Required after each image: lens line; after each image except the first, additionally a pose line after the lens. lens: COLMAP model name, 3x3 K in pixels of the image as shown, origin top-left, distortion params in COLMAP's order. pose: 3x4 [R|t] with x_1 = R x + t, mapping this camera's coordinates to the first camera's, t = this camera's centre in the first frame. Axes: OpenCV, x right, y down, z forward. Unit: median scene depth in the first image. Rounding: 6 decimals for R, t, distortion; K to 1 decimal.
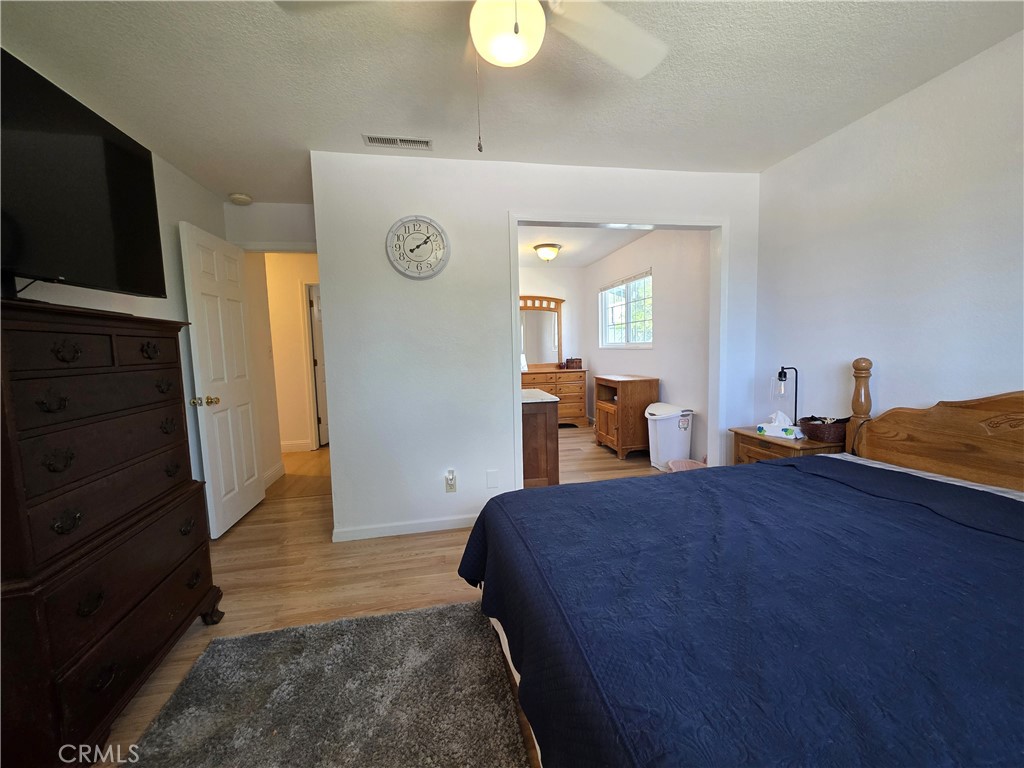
lens RADIAL K [[414.0, 0, 508.4], [0, 414.0, 380.2], [0, 0, 1]] dist [0.000082, 0.001254]
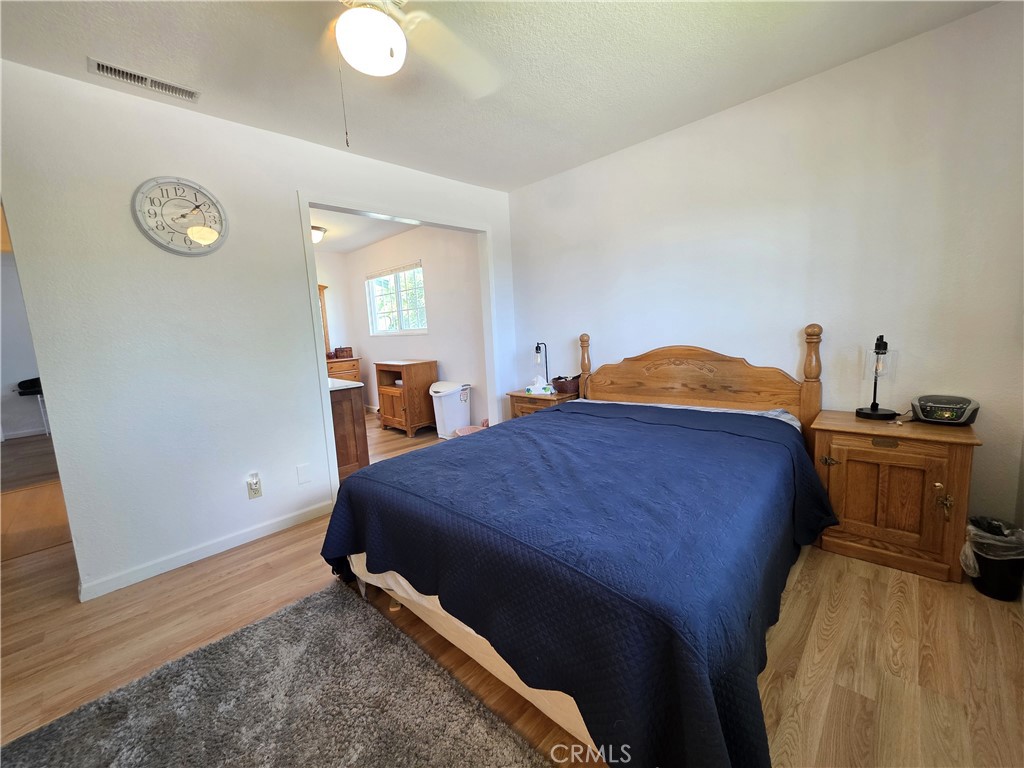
lens RADIAL K [[414.0, 0, 512.7], [0, 414.0, 380.6], [0, 0, 1]] dist [0.000082, 0.001254]
pose [[0.815774, -0.092148, 0.570983, -0.196610], [0.077429, 0.995740, 0.050072, 0.017593], [-0.573165, 0.003363, 0.819433, -0.064595]]
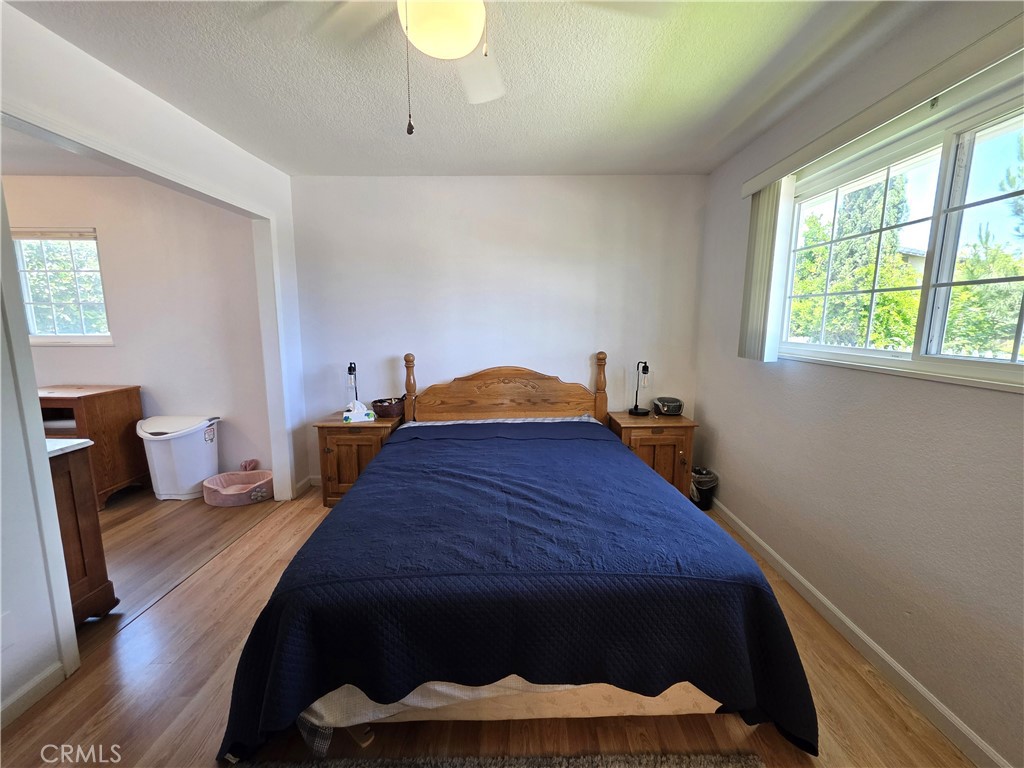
lens RADIAL K [[414.0, 0, 519.0], [0, 414.0, 380.1], [0, 0, 1]] dist [0.000082, 0.001254]
pose [[0.169059, -0.115842, 0.978775, -0.430179], [0.070423, 0.991950, 0.105238, -0.075743], [-0.983087, 0.051137, 0.175856, 0.337768]]
